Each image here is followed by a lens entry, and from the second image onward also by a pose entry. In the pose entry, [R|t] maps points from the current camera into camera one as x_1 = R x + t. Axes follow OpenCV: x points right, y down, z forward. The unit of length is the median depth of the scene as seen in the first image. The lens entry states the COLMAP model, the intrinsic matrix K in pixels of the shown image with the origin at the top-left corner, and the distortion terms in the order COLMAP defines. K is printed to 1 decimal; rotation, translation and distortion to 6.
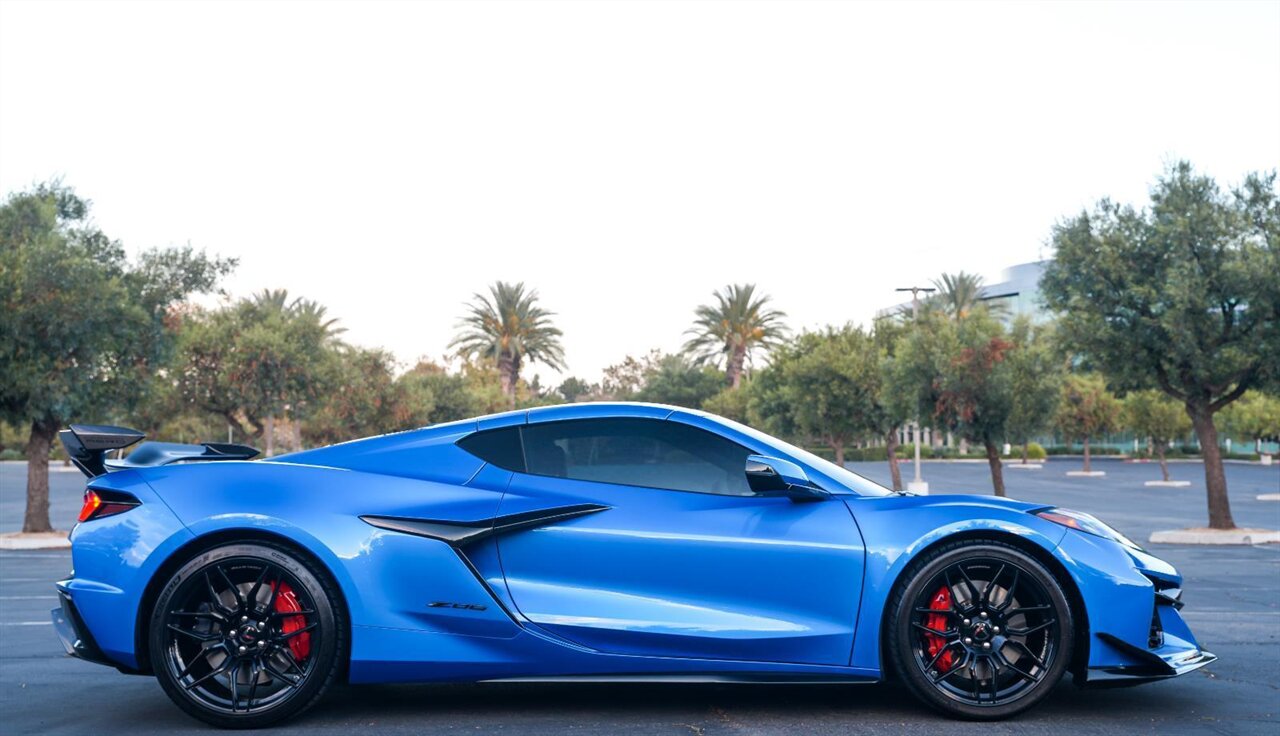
lens RADIAL K [[1547.4, 0, 640.7], [0, 1547.4, 429.9], [0, 0, 1]] dist [0.048010, 0.000000]
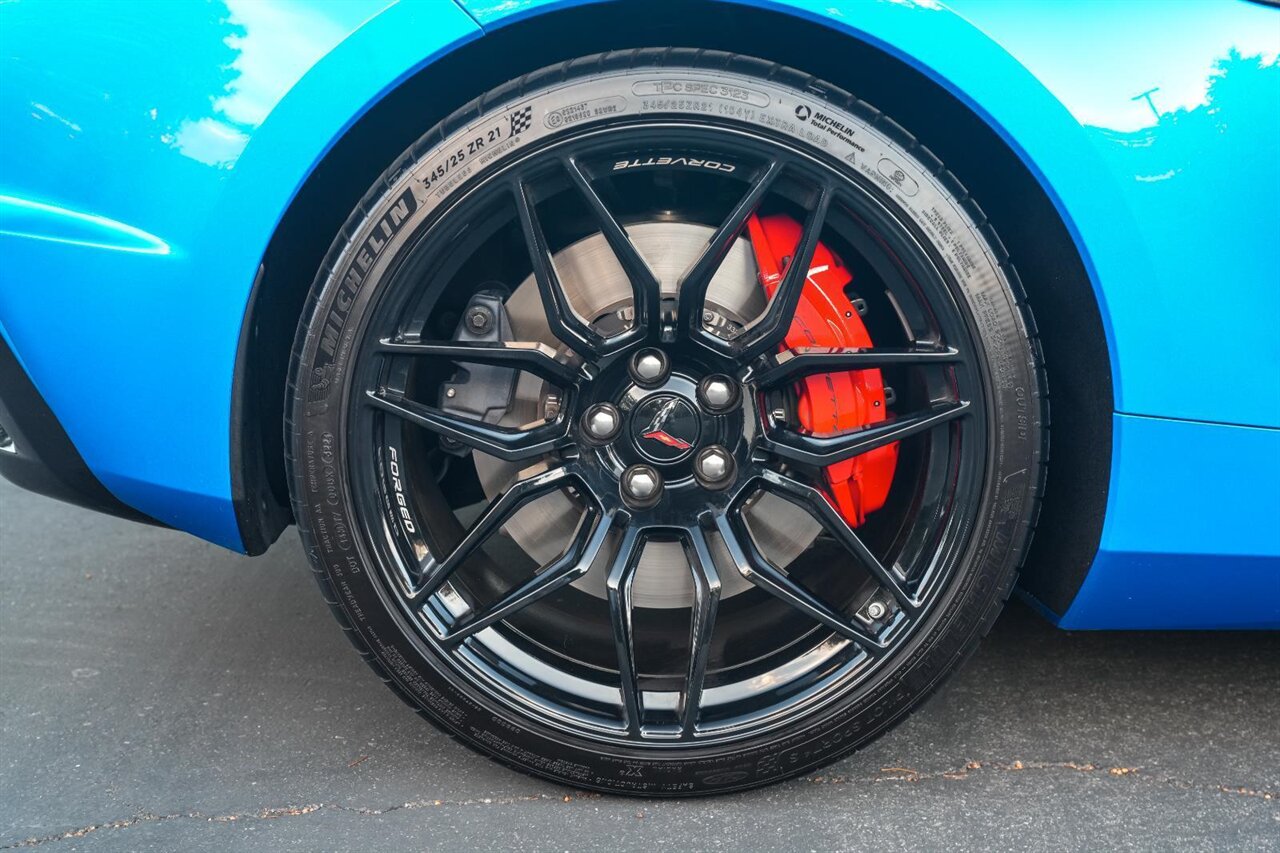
lens RADIAL K [[1876.3, 0, 624.2], [0, 1876.3, 416.5], [0, 0, 1]] dist [0.152716, 0.000000]
pose [[0.999650, 0.024223, 0.010655, -0.048235], [-0.026053, 0.971460, 0.235767, 0.010566], [-0.004640, -0.235962, 0.971751, 0.128739]]
